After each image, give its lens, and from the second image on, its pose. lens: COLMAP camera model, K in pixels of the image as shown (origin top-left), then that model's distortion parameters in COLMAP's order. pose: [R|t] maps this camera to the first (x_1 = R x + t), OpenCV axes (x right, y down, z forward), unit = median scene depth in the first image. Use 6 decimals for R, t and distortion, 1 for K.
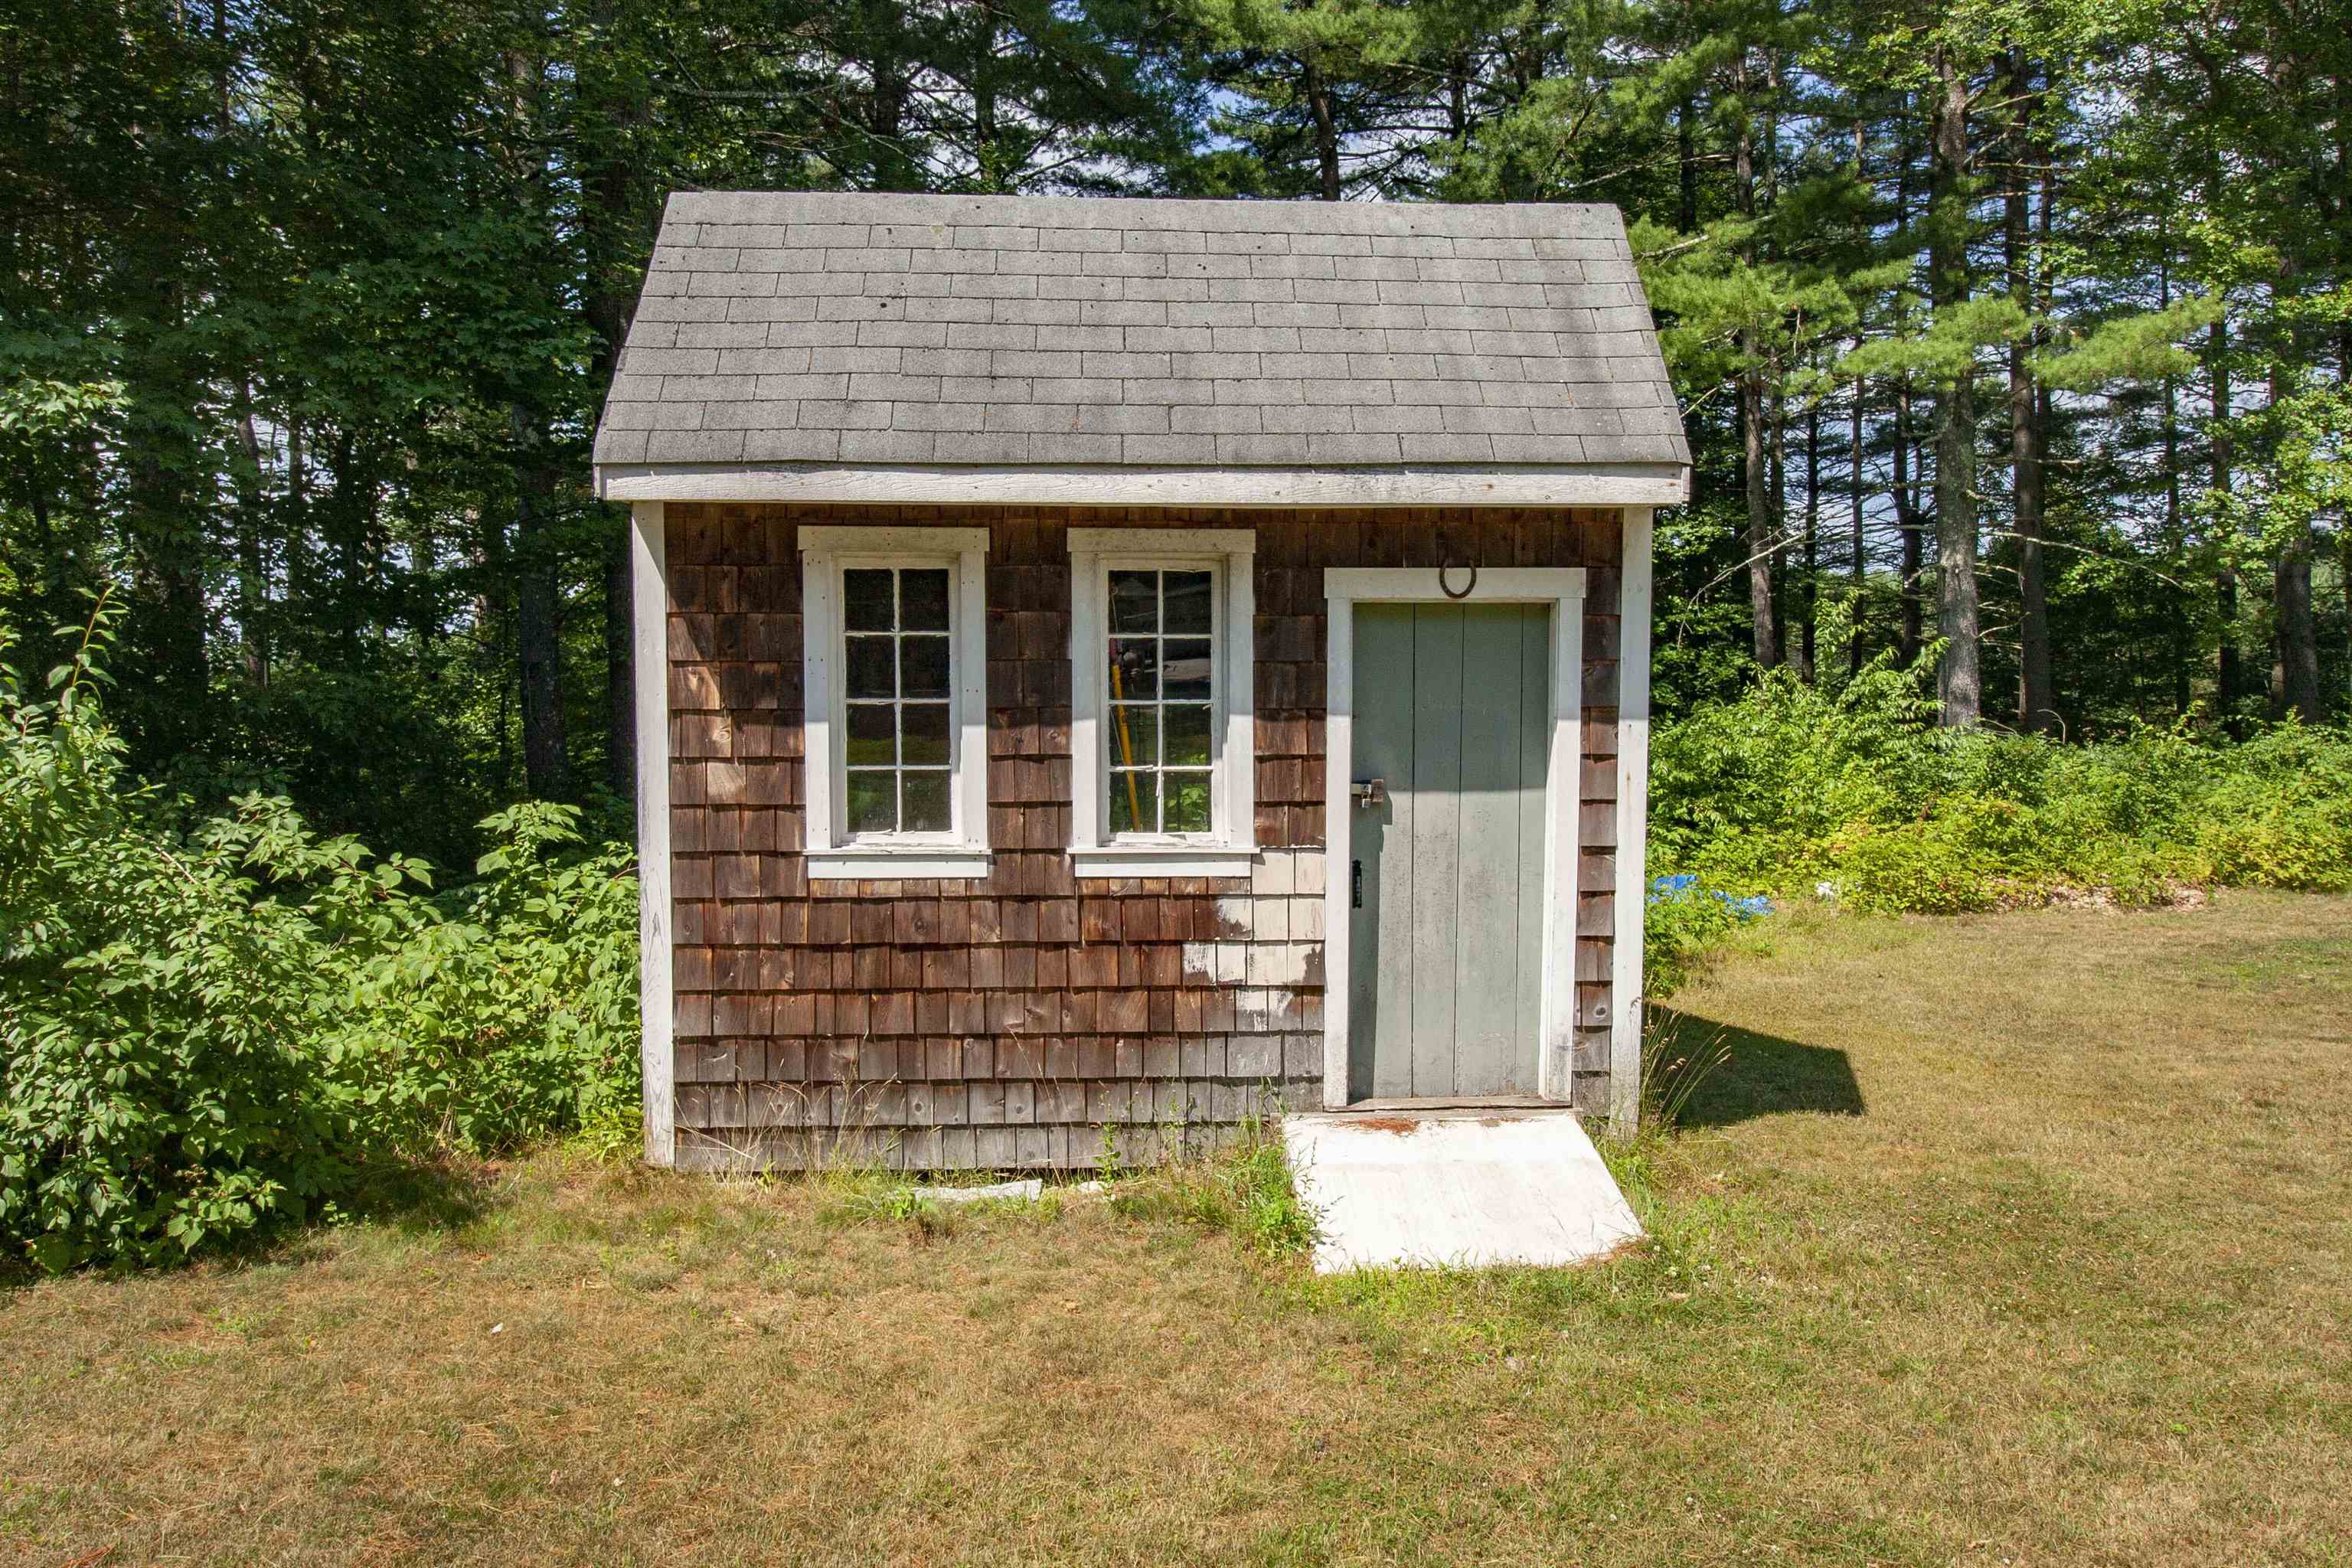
lens RADIAL K [[1625.8, 0, 1176.0], [0, 1625.8, 784.0], [0, 0, 1]] dist [0.003315, 0.000449]
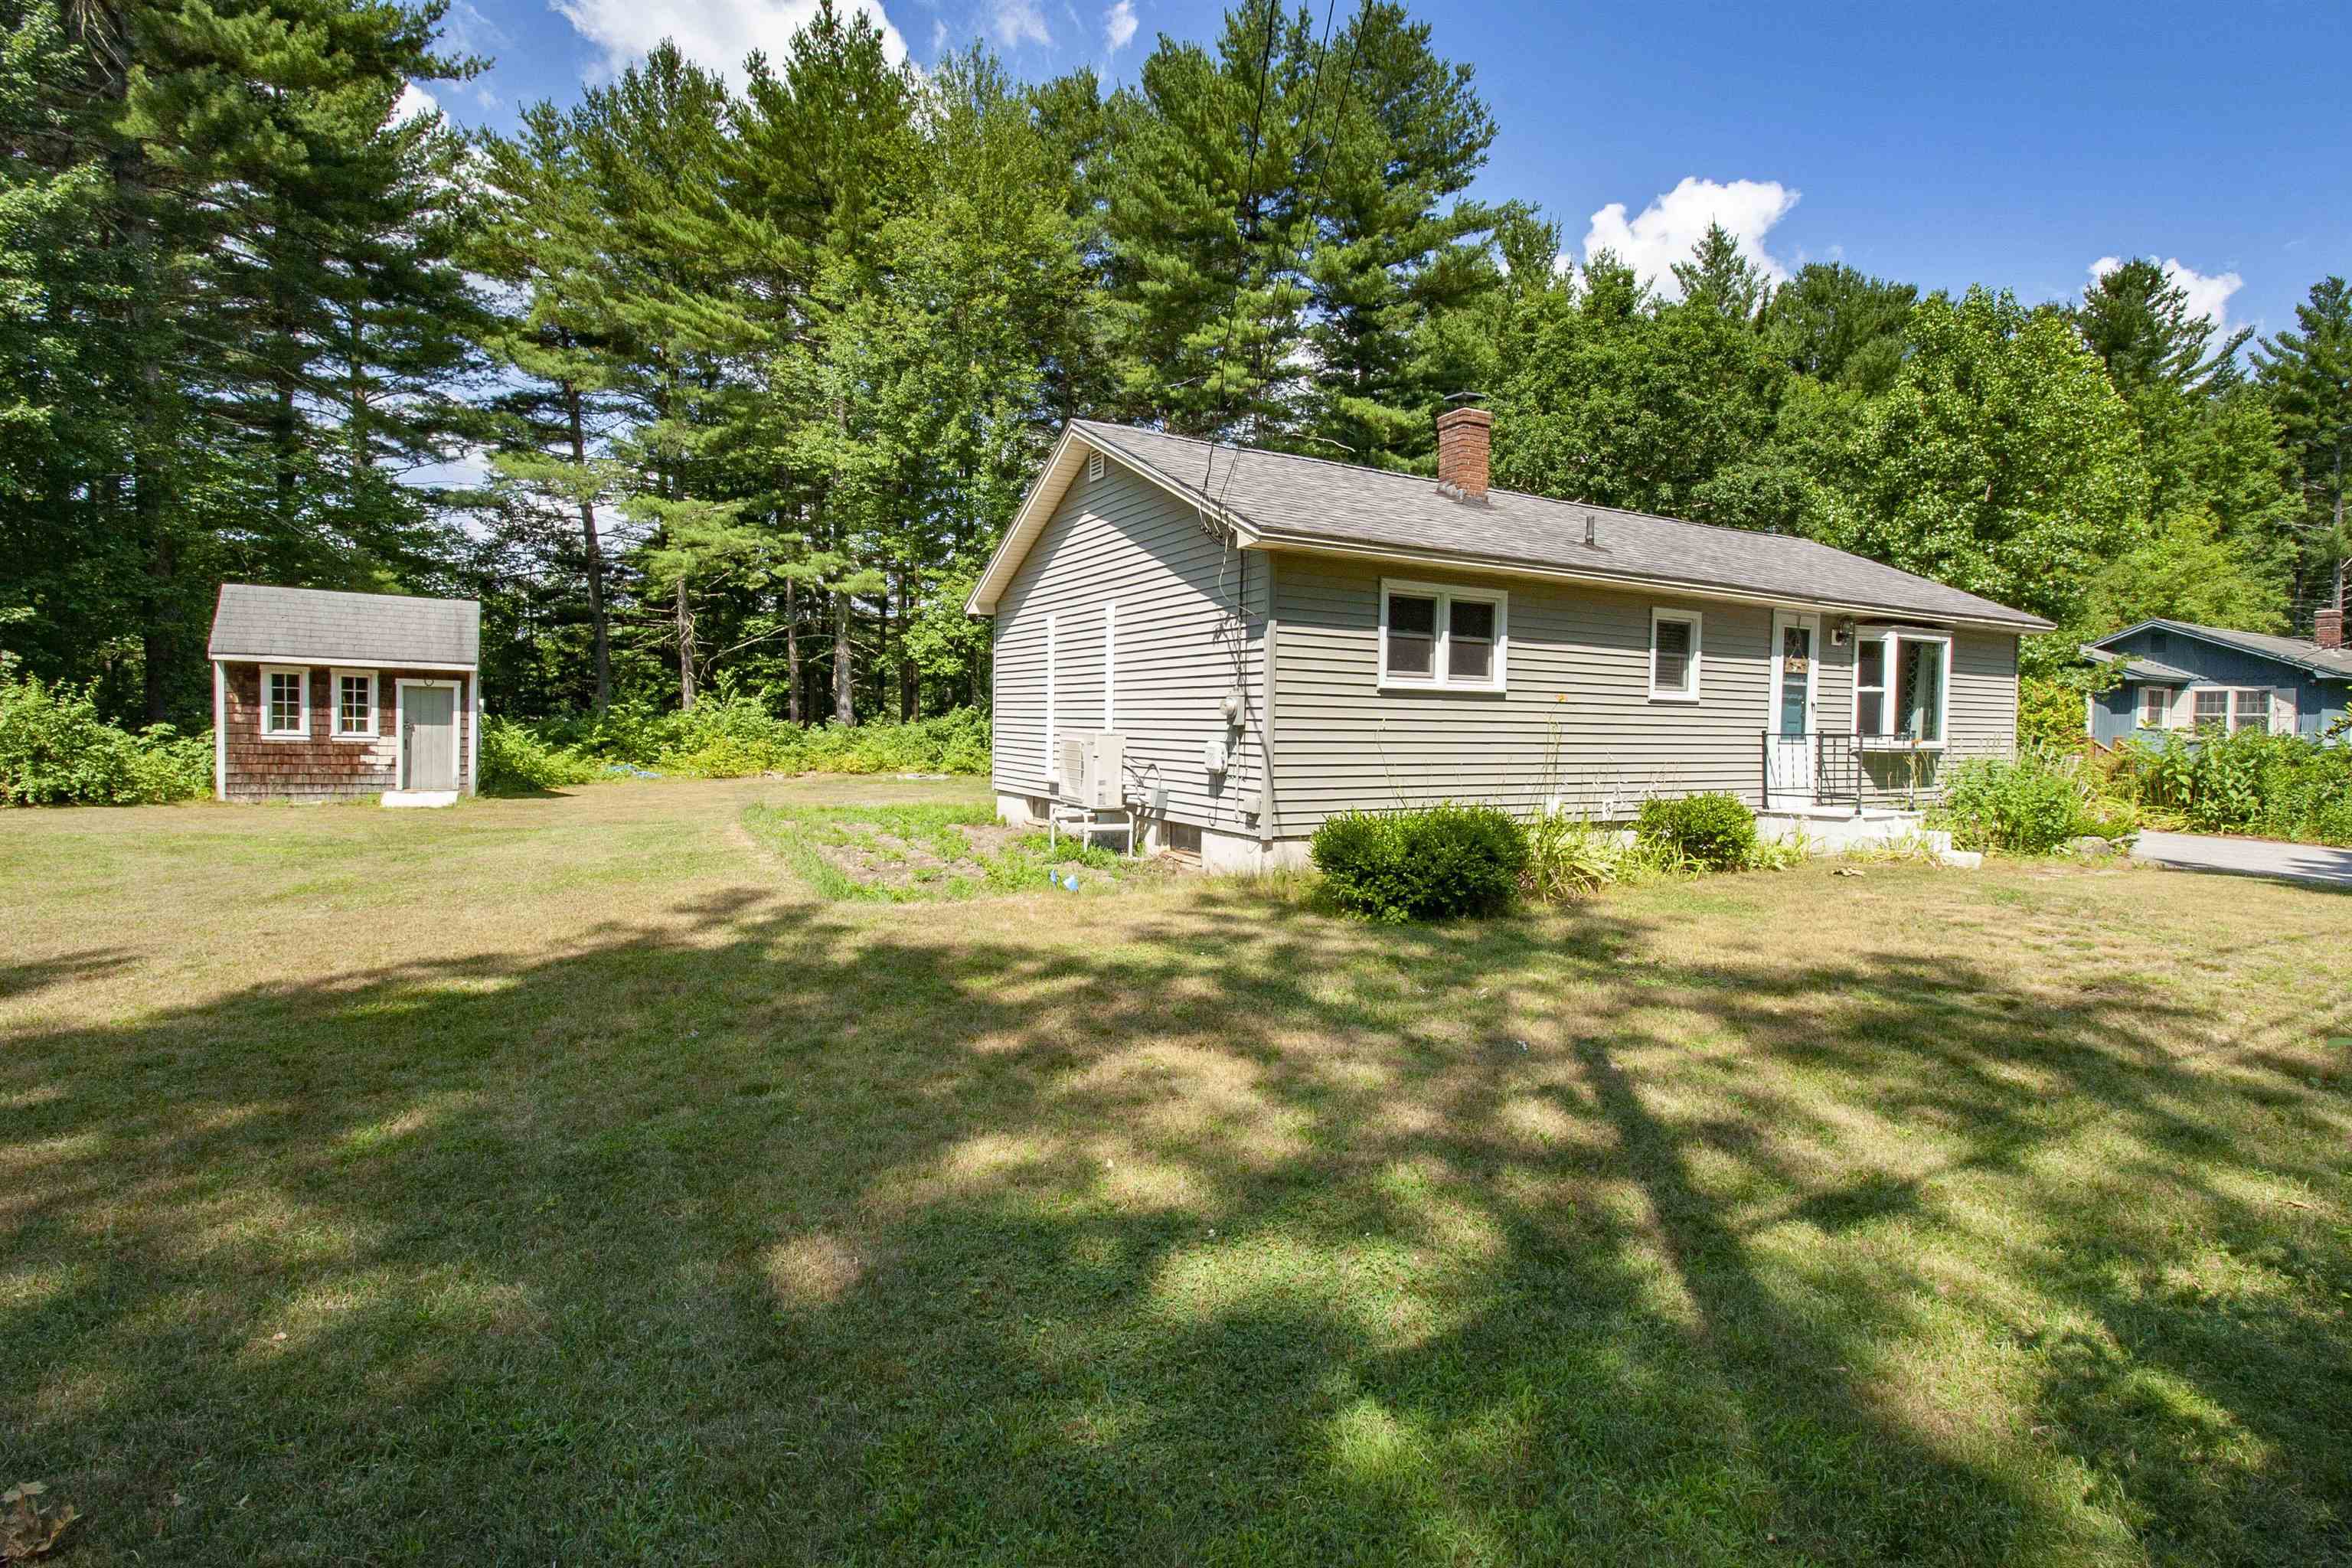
lens RADIAL K [[1102.1, 0, 1191.7], [0, 1102.1, 771.9], [0, 0, 1]] dist [0.003687, -0.014230]
pose [[0.869802, 0.009755, 0.493304, 0.540160], [-0.018318, 0.999754, 0.012528, 0.062271], [-0.493060, -0.019933, 0.869767, -3.035184]]
